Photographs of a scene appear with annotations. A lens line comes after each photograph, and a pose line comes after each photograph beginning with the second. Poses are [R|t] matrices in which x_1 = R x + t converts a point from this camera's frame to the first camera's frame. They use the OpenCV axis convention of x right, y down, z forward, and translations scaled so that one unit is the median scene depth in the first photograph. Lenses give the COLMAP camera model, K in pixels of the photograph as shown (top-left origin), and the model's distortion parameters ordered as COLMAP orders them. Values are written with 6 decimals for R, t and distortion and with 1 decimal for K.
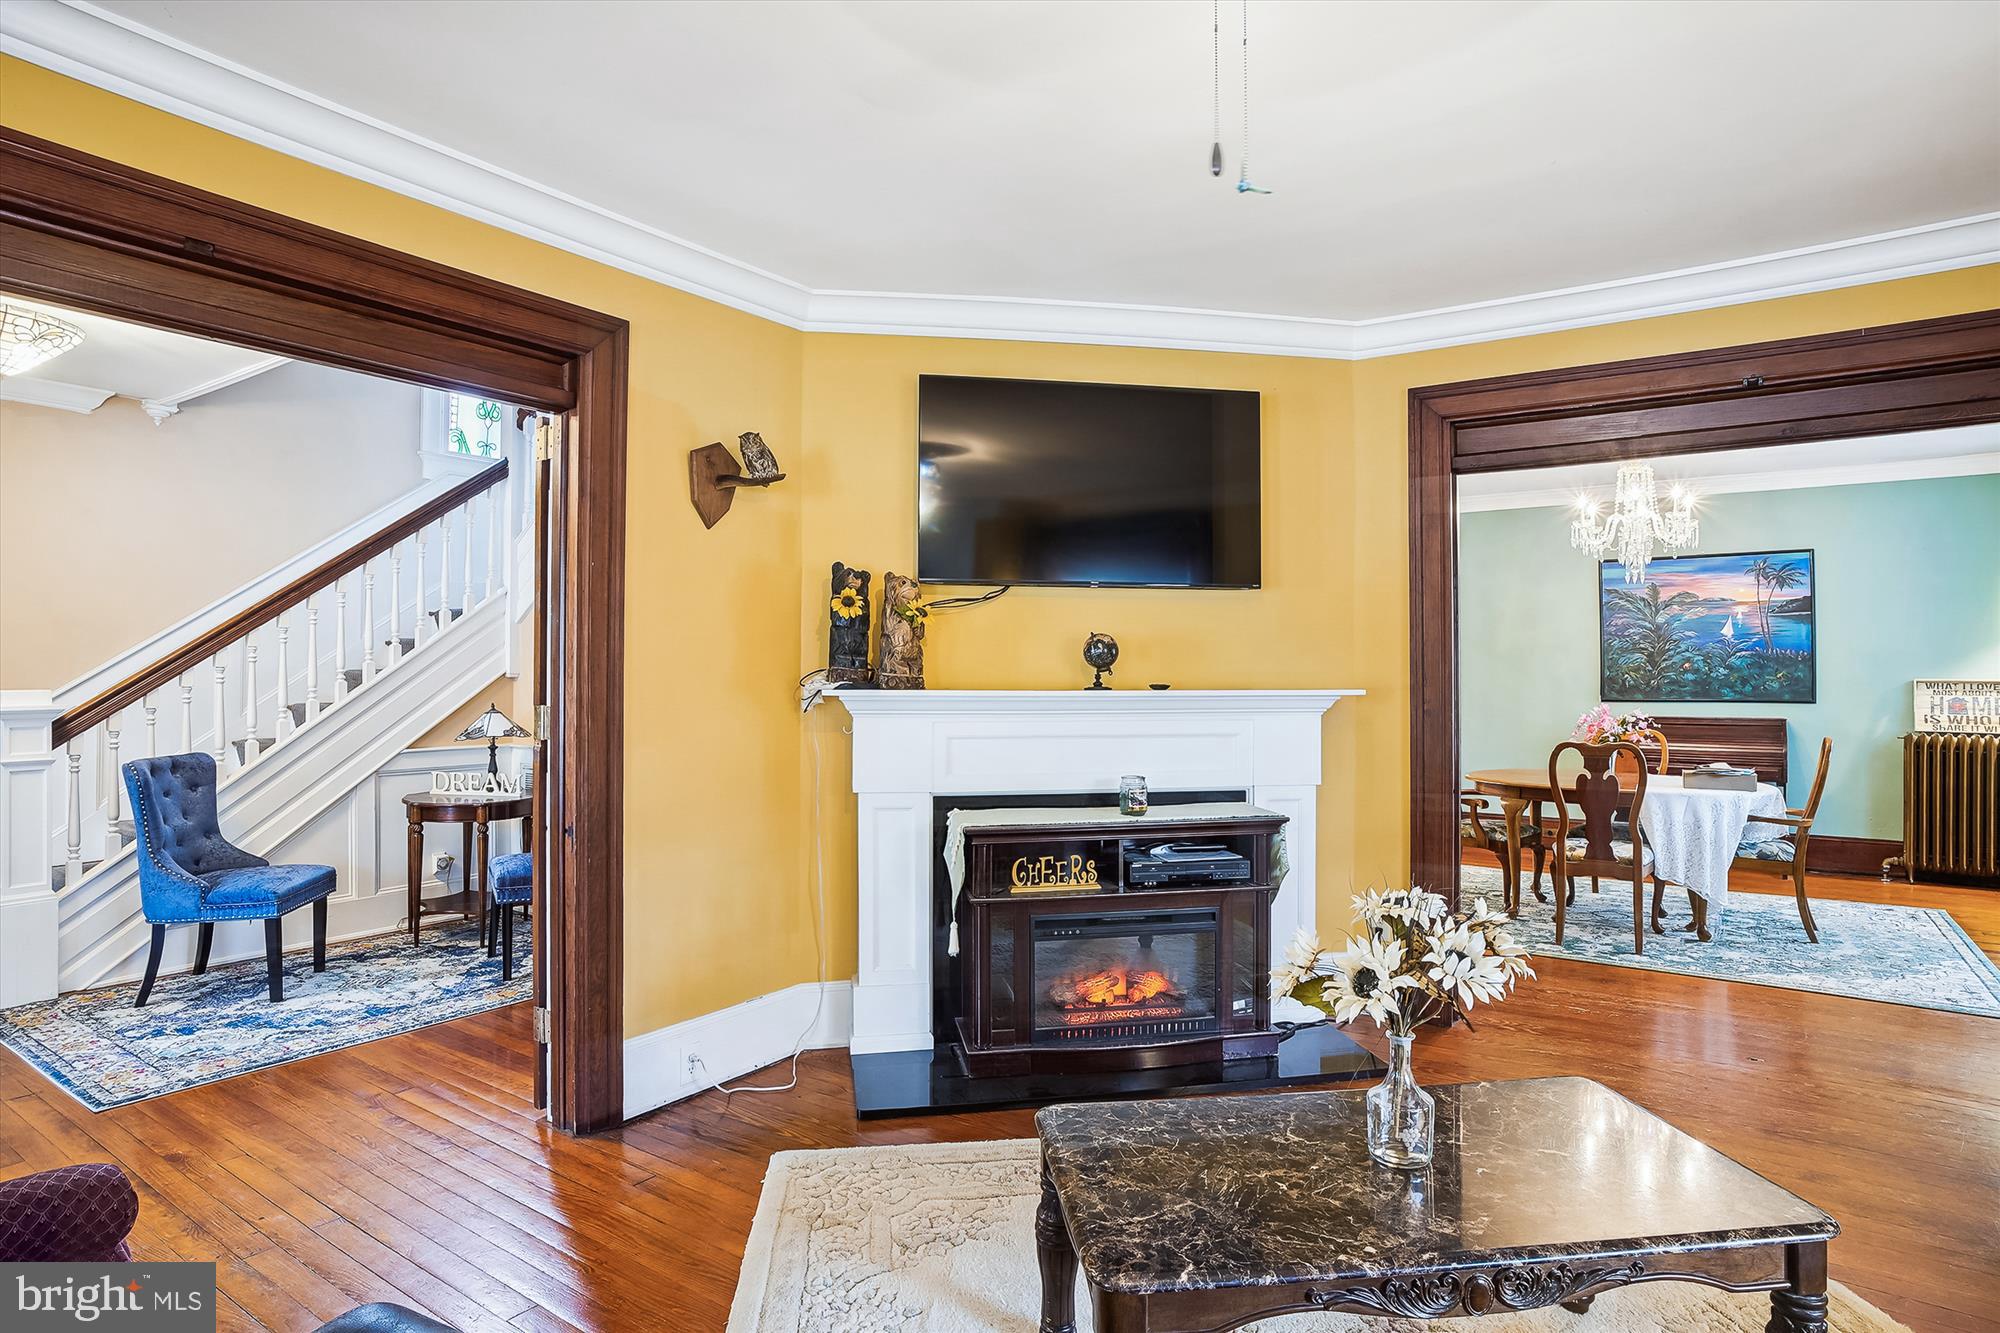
lens RADIAL K [[1072.7, 0, 1000.0], [0, 1072.7, 666.5], [0, 0, 1]] dist [-0.054506, 0.026273]
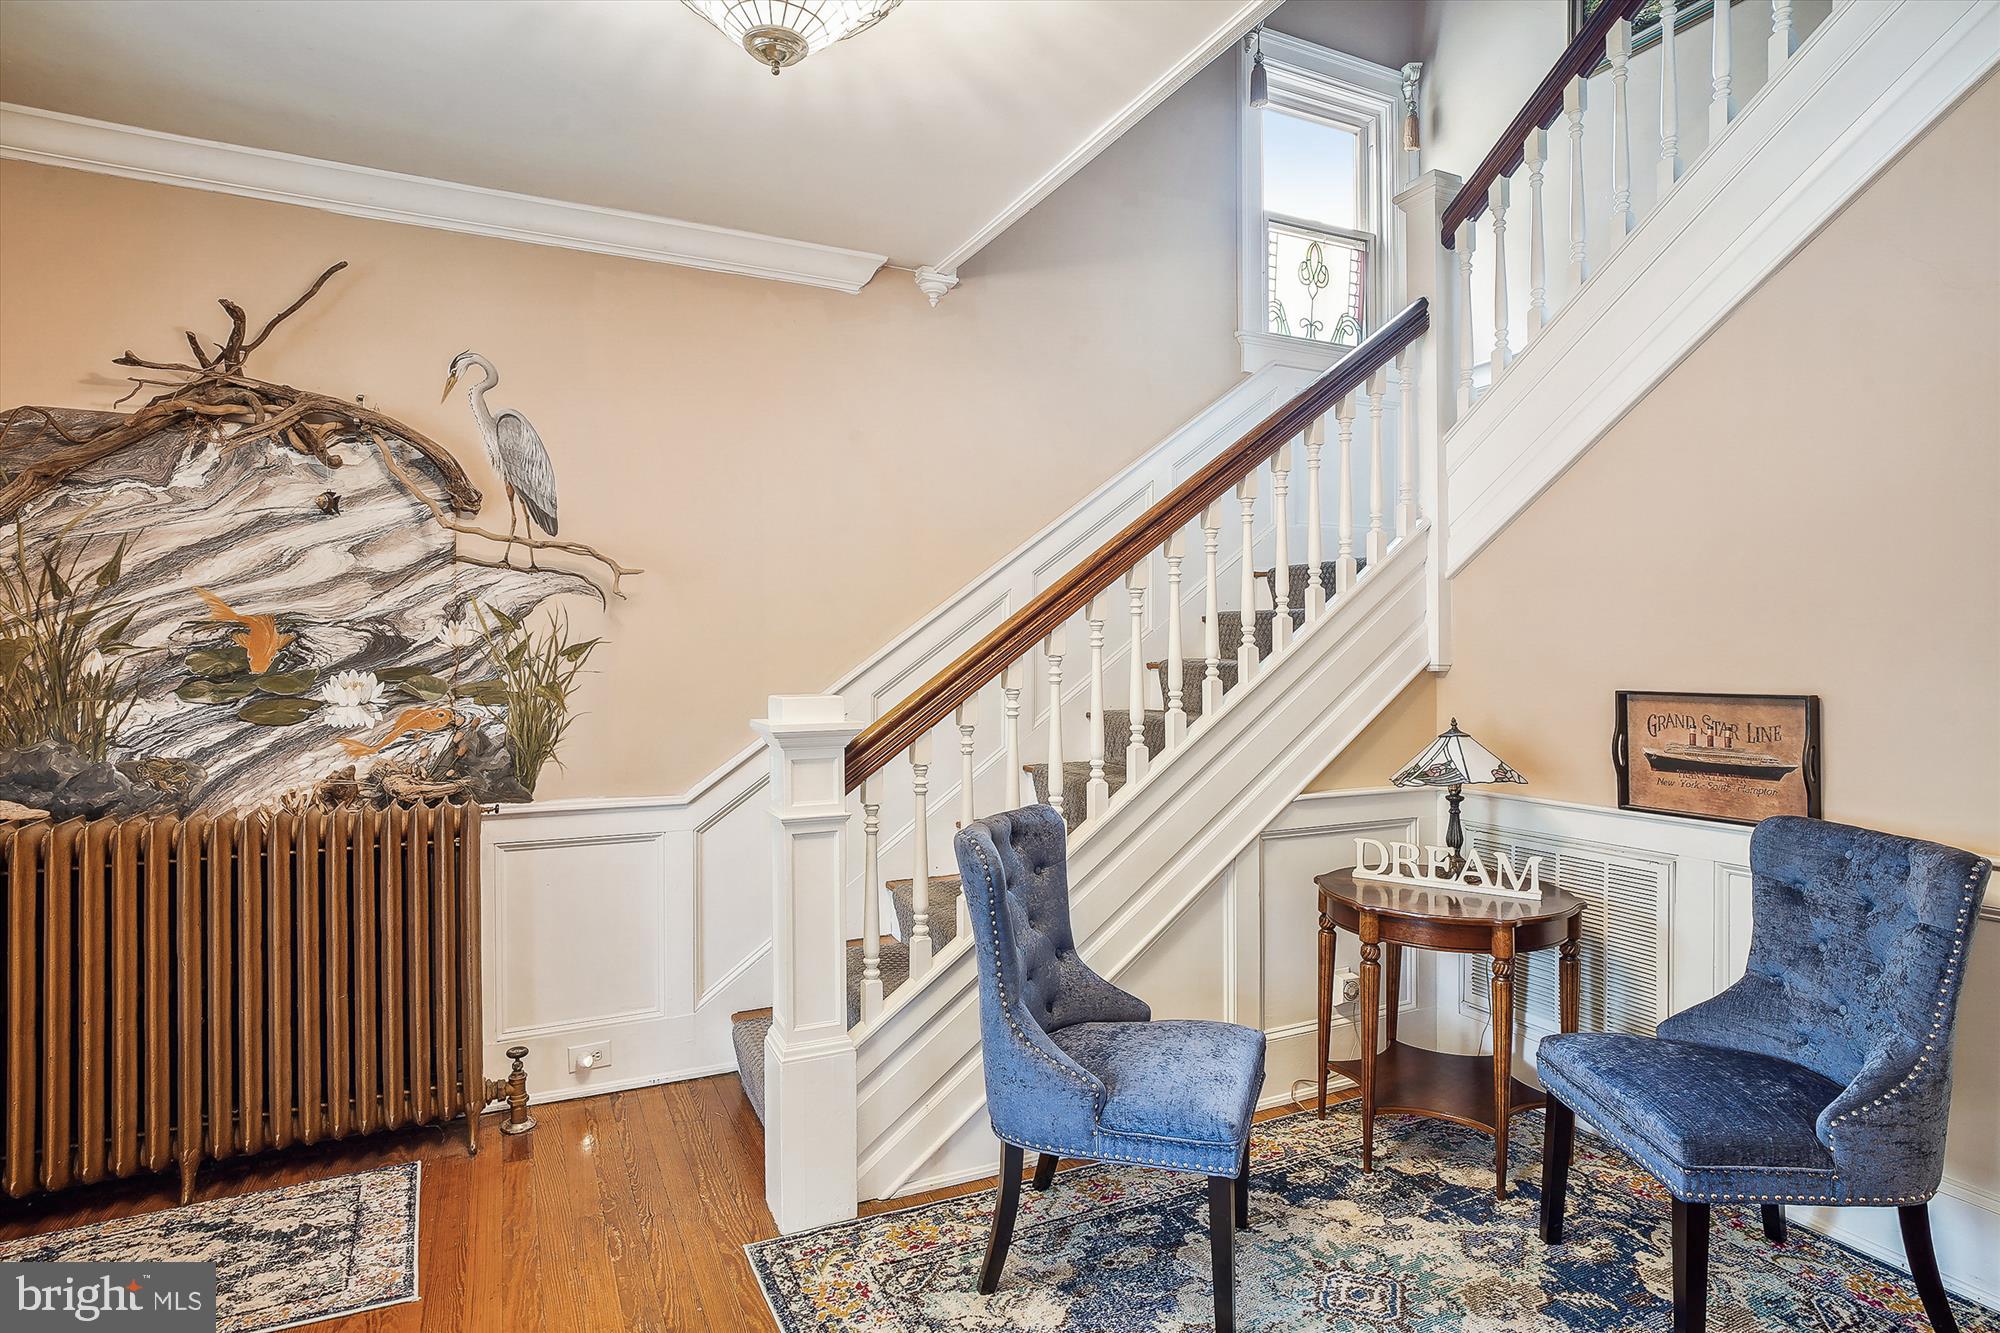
lens RADIAL K [[1052.0, 0, 994.6], [0, 1052.0, 659.5], [0, 0, 1]] dist [-0.015978, 0.001073]
pose [[0.866438, -0.005239, -0.499257, -0.471874], [0.007435, 0.999969, 0.002409, 0.000585], [0.499229, -0.005799, 0.866451, 0.461709]]
